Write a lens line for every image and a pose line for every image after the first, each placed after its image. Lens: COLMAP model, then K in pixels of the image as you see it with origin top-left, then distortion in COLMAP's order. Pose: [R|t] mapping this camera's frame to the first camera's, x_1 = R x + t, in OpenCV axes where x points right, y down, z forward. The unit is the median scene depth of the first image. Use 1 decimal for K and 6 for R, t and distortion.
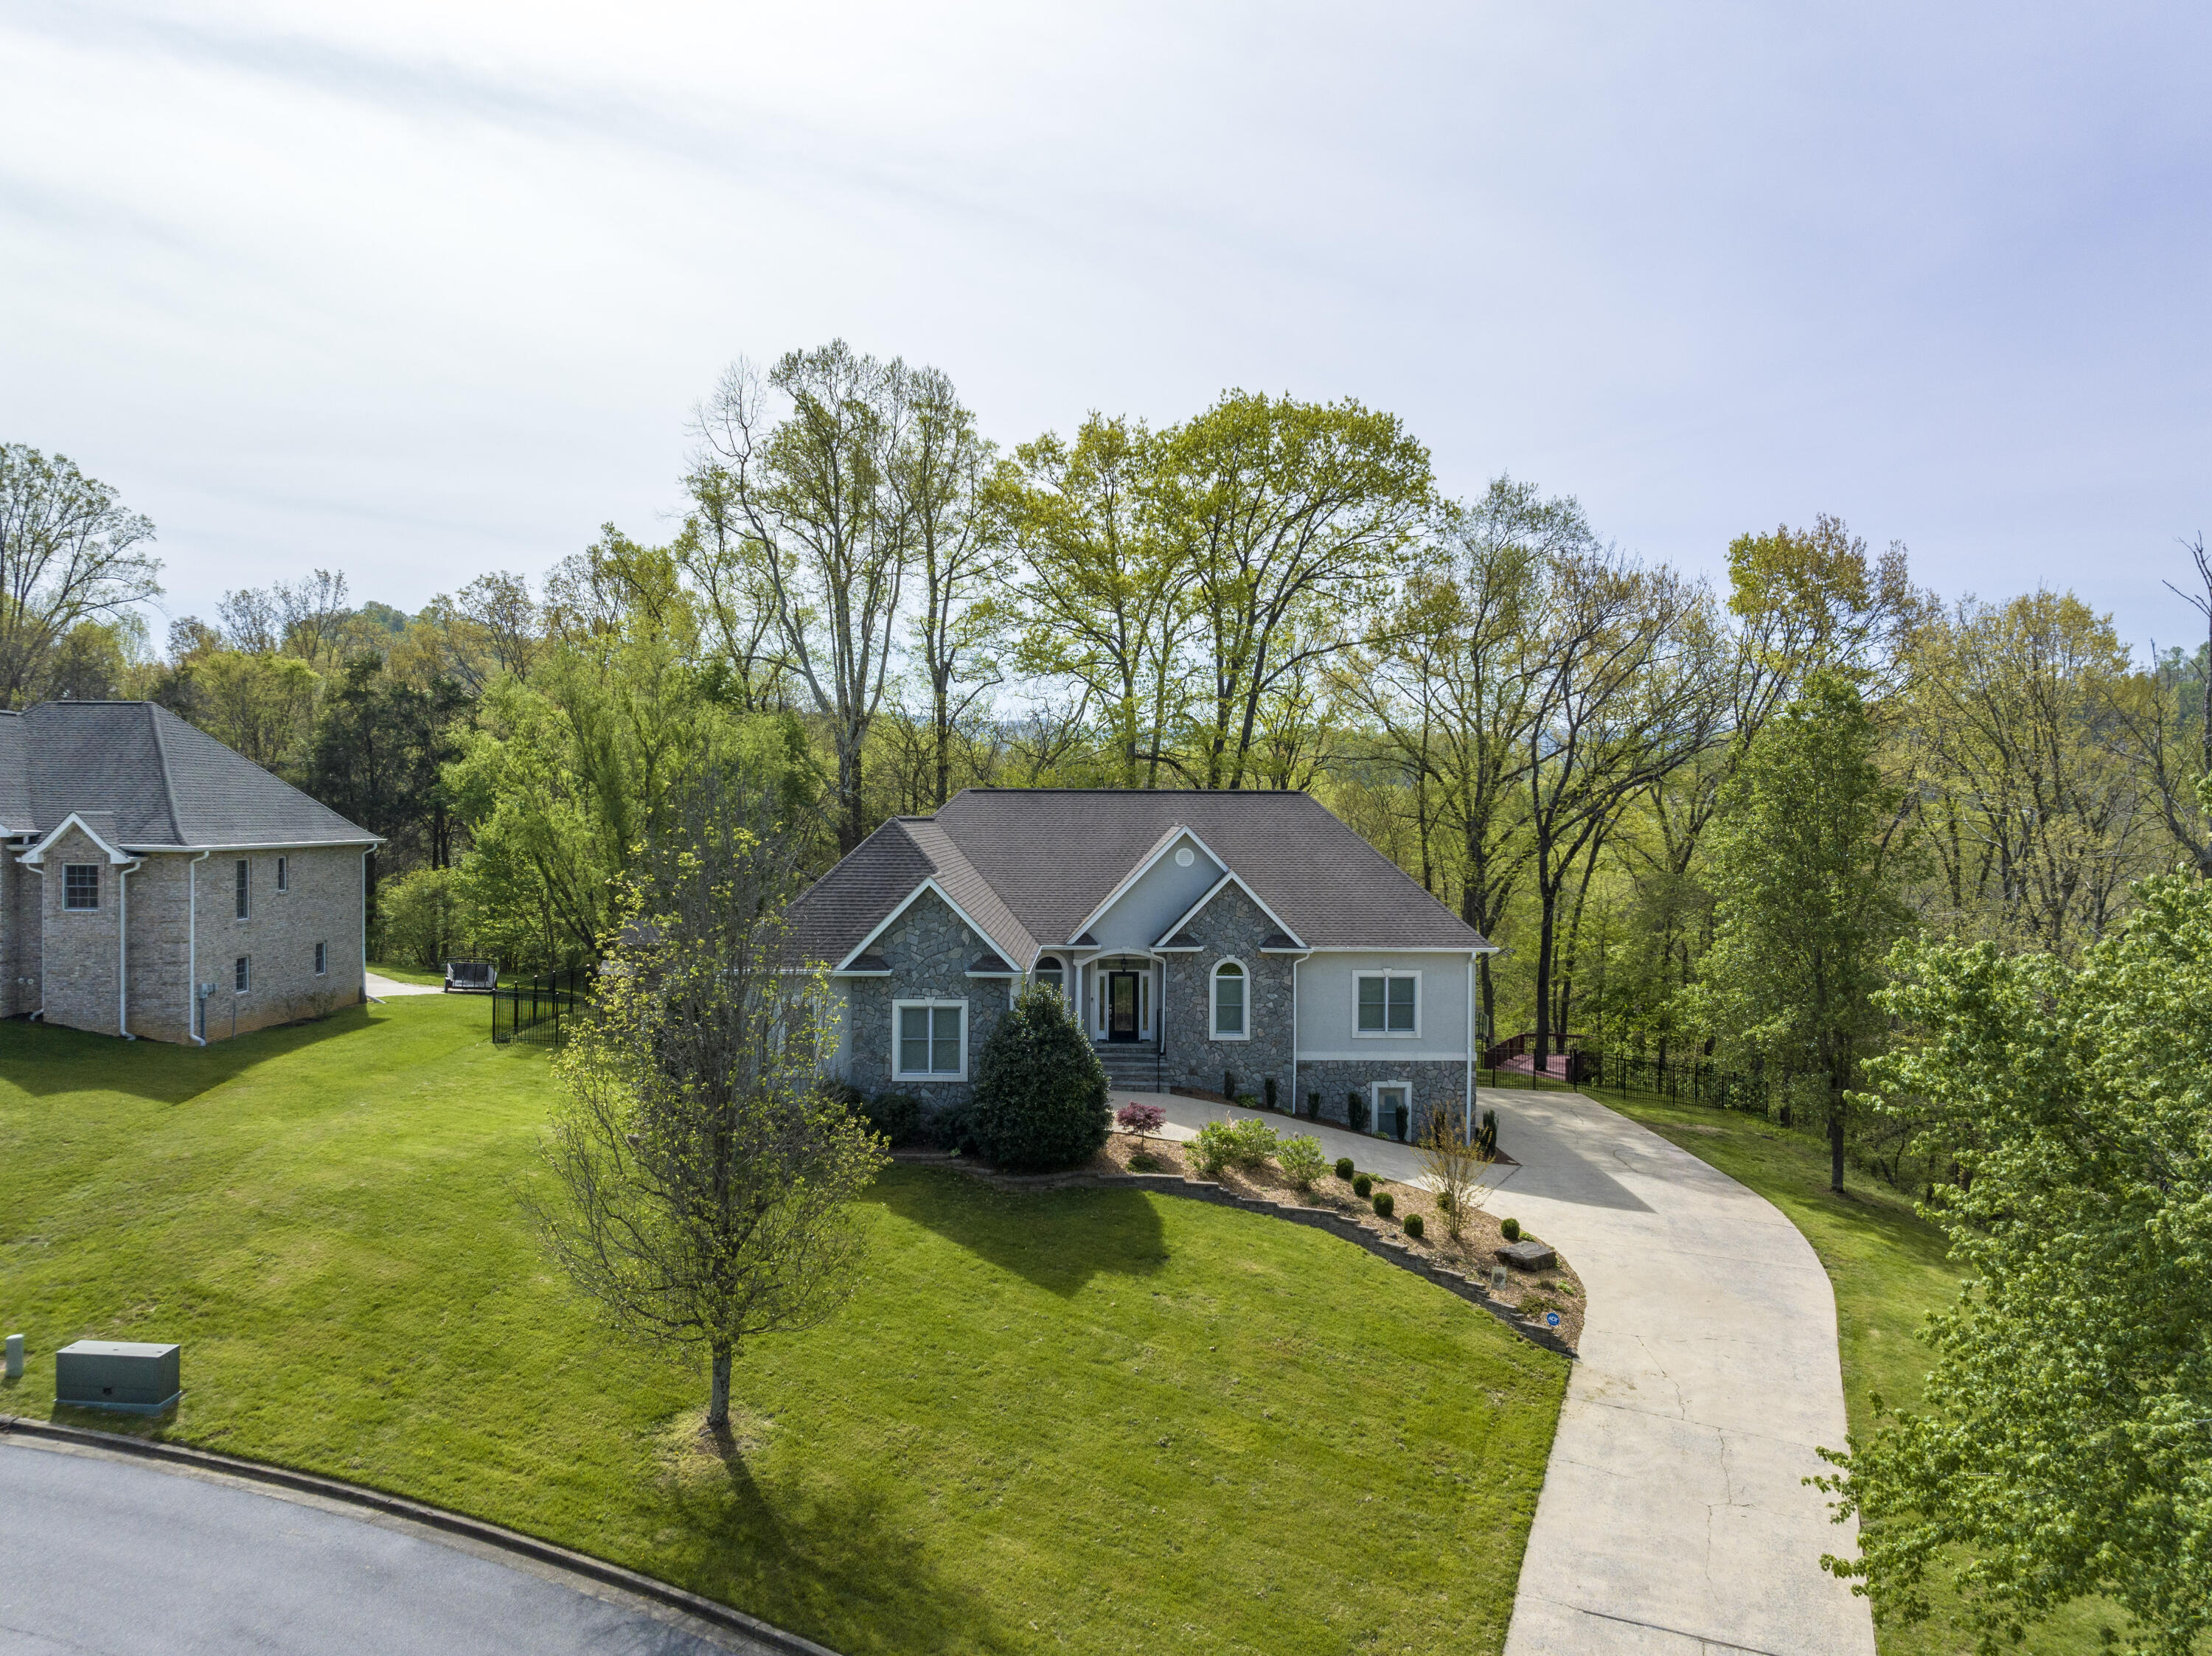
lens RADIAL K [[1553.3, 0, 1114.3], [0, 1553.3, 827.1], [0, 0, 1]] dist [-0.044783, 0.009617]
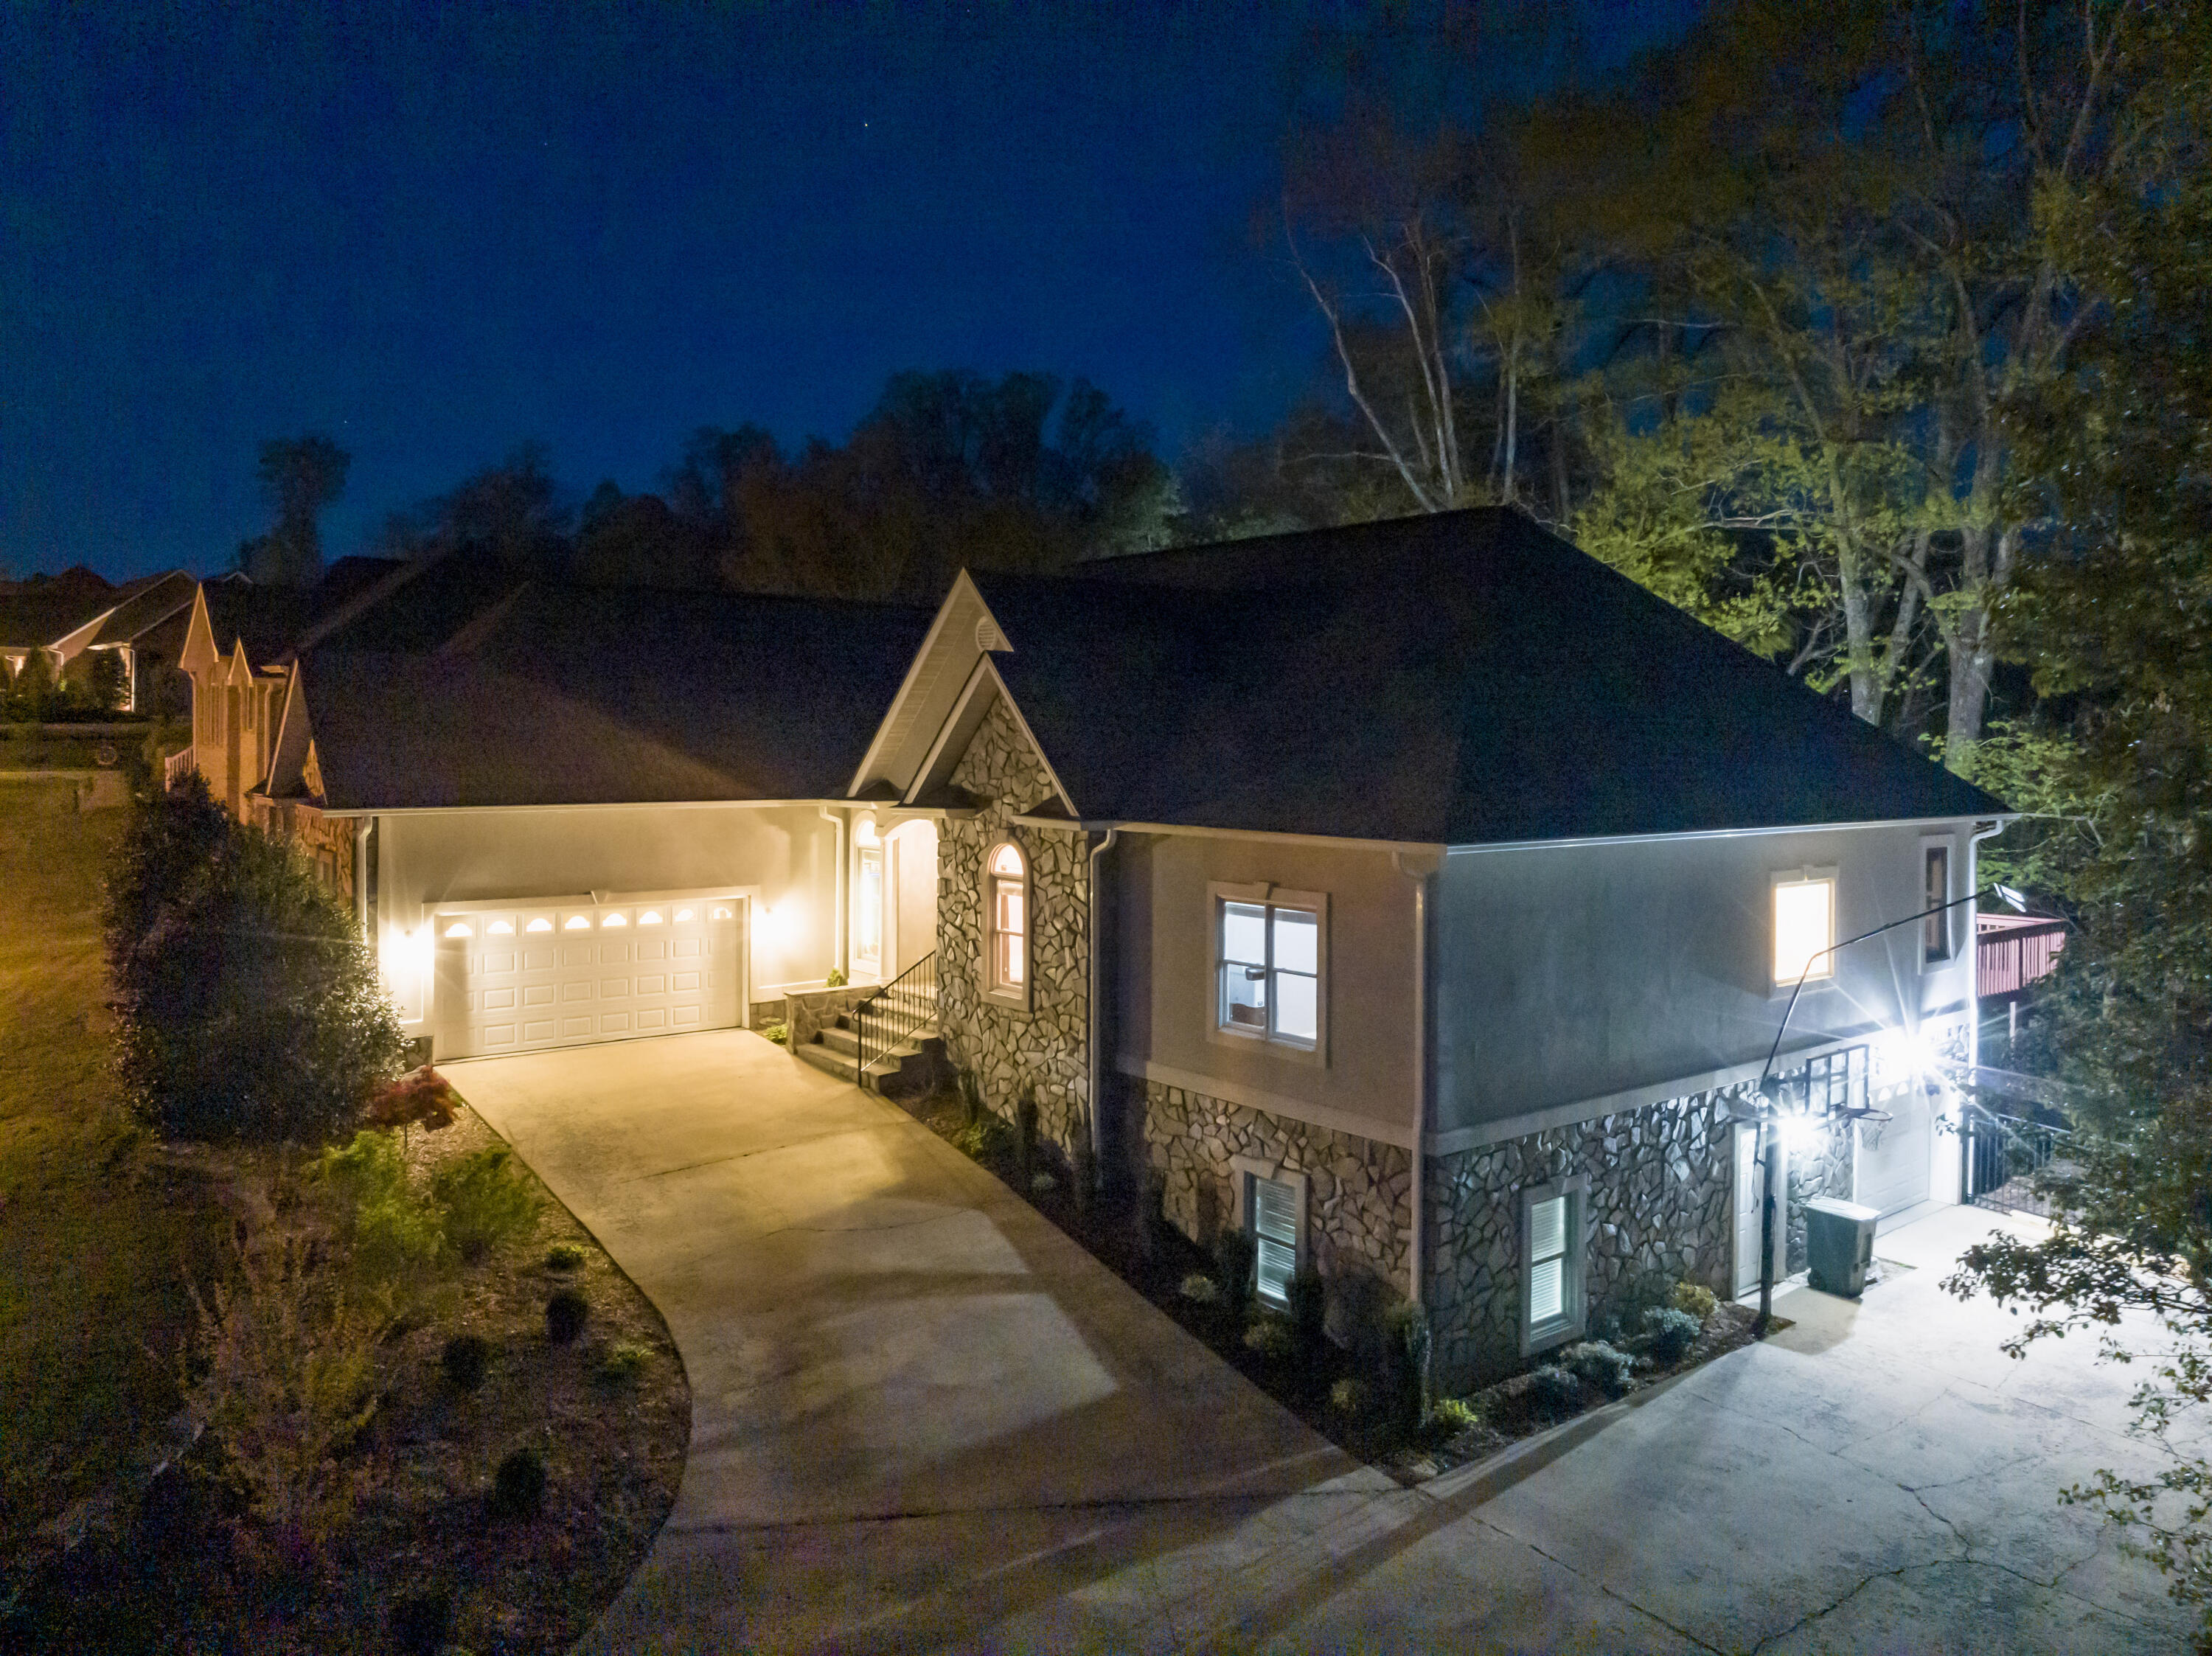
lens RADIAL K [[1553.3, 0, 1105.0], [0, 1553.3, 748.9], [0, 0, 1]] dist [-0.044783, 0.009617]
pose [[0.622738, 0.003832, -0.782421, 0.470959], [-0.006880, 0.999976, -0.000578, 0.057426], [0.782400, 0.005743, 0.622750, 0.723712]]
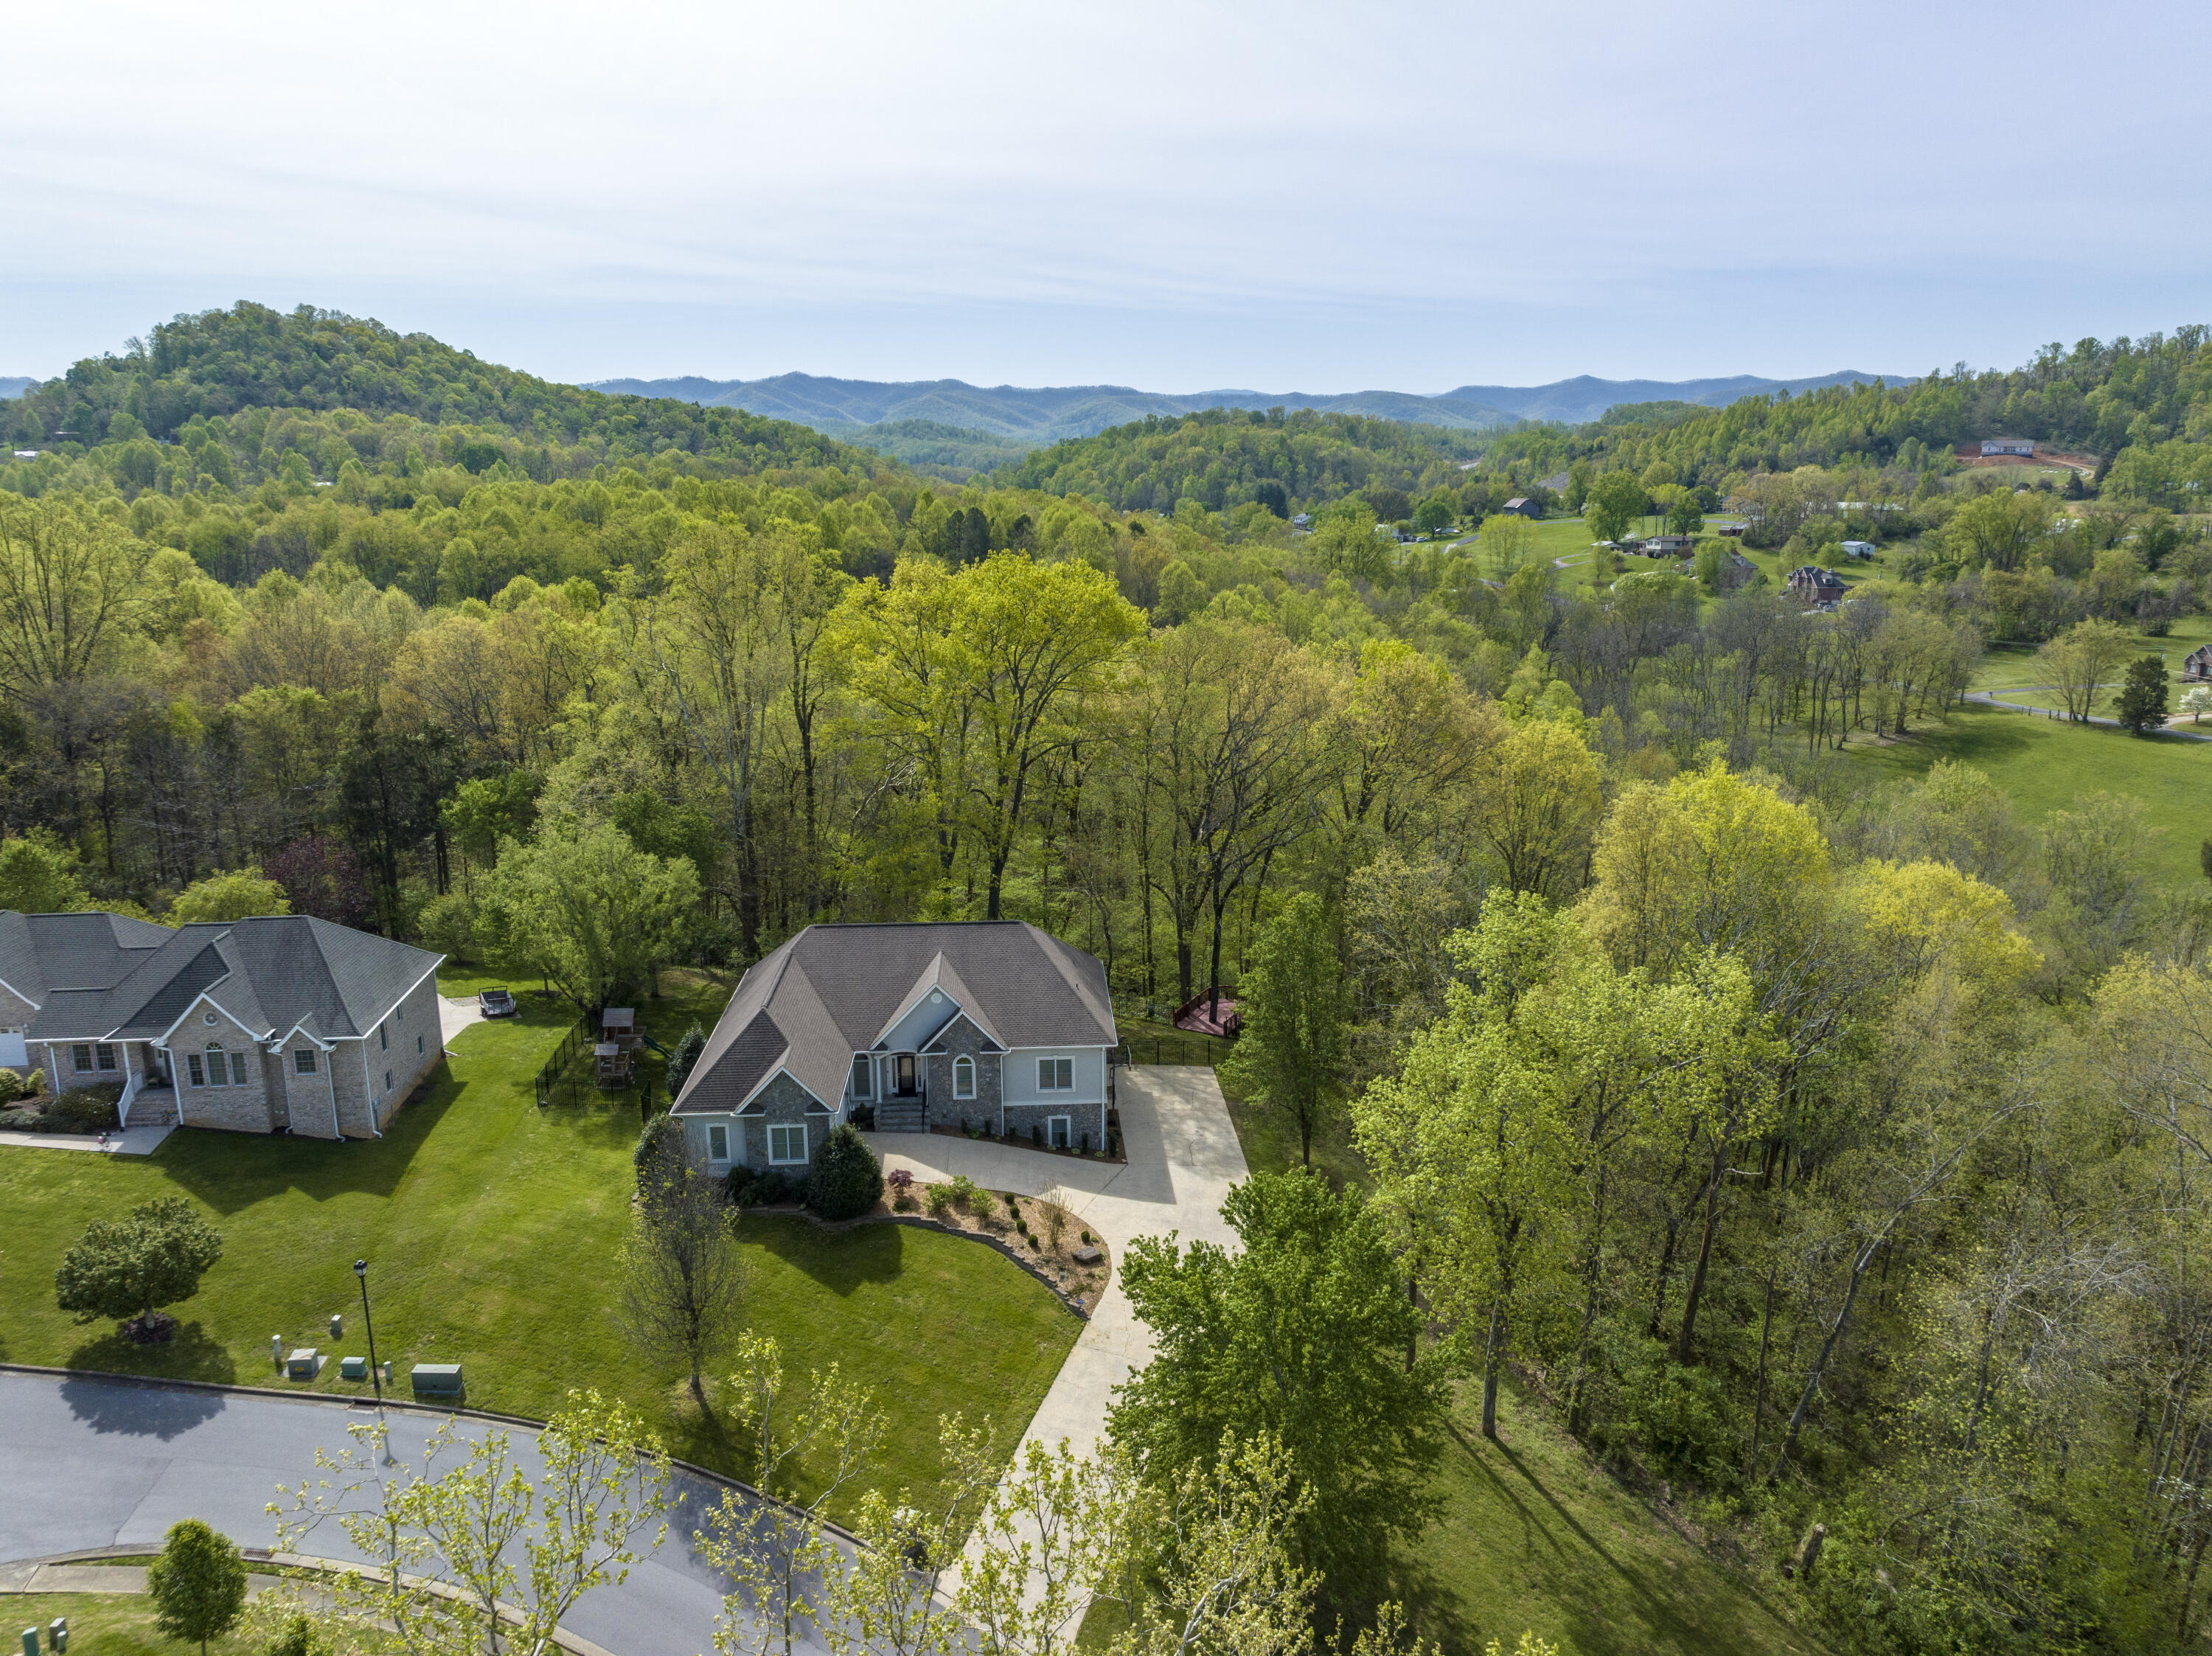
lens RADIAL K [[1553.3, 0, 1116.2], [0, 1553.3, 818.4], [0, 0, 1]] dist [-0.044783, 0.009617]
pose [[0.998485, -0.021795, 0.050518, 0.163789], [0.010748, 0.977769, 0.209411, -0.540168], [-0.053959, -0.208551, 0.976522, -0.660738]]
